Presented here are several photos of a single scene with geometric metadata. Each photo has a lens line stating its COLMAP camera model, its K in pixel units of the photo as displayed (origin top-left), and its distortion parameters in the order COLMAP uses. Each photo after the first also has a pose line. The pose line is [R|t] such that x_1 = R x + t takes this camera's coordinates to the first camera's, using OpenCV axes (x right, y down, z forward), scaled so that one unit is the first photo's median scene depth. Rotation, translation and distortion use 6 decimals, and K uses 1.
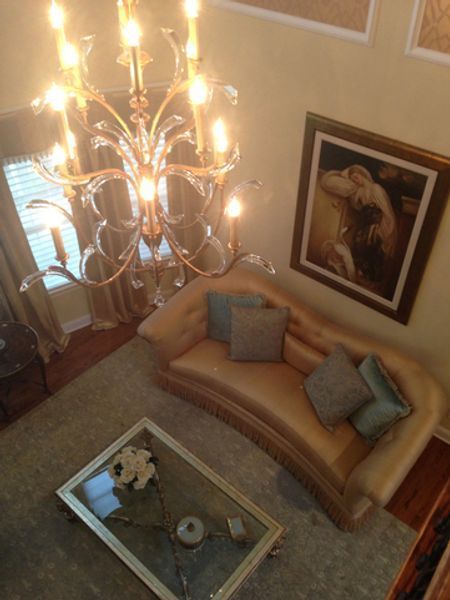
lens RADIAL K [[546.3, 0, 222.7], [0, 546.3, 303.3], [0, 0, 1]] dist [0.107347, -0.173831]
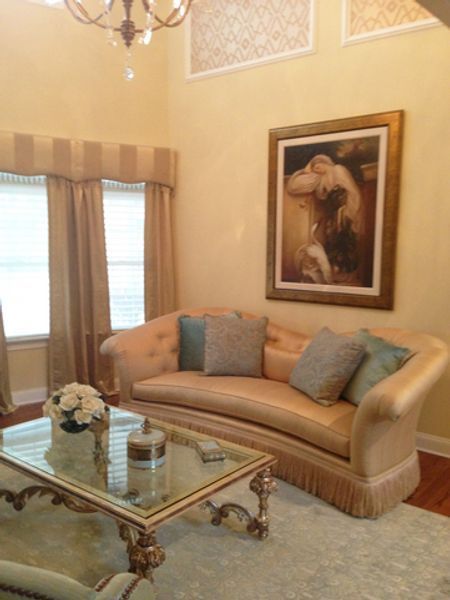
lens RADIAL K [[546.3, 0, 222.7], [0, 546.3, 303.3], [0, 0, 1]] dist [0.107347, -0.173831]
pose [[0.999437, 0.001922, 0.033482, 0.016256], [0.017705, 0.817649, -0.575444, 0.585686], [-0.028482, 0.575713, 0.817156, 0.254937]]
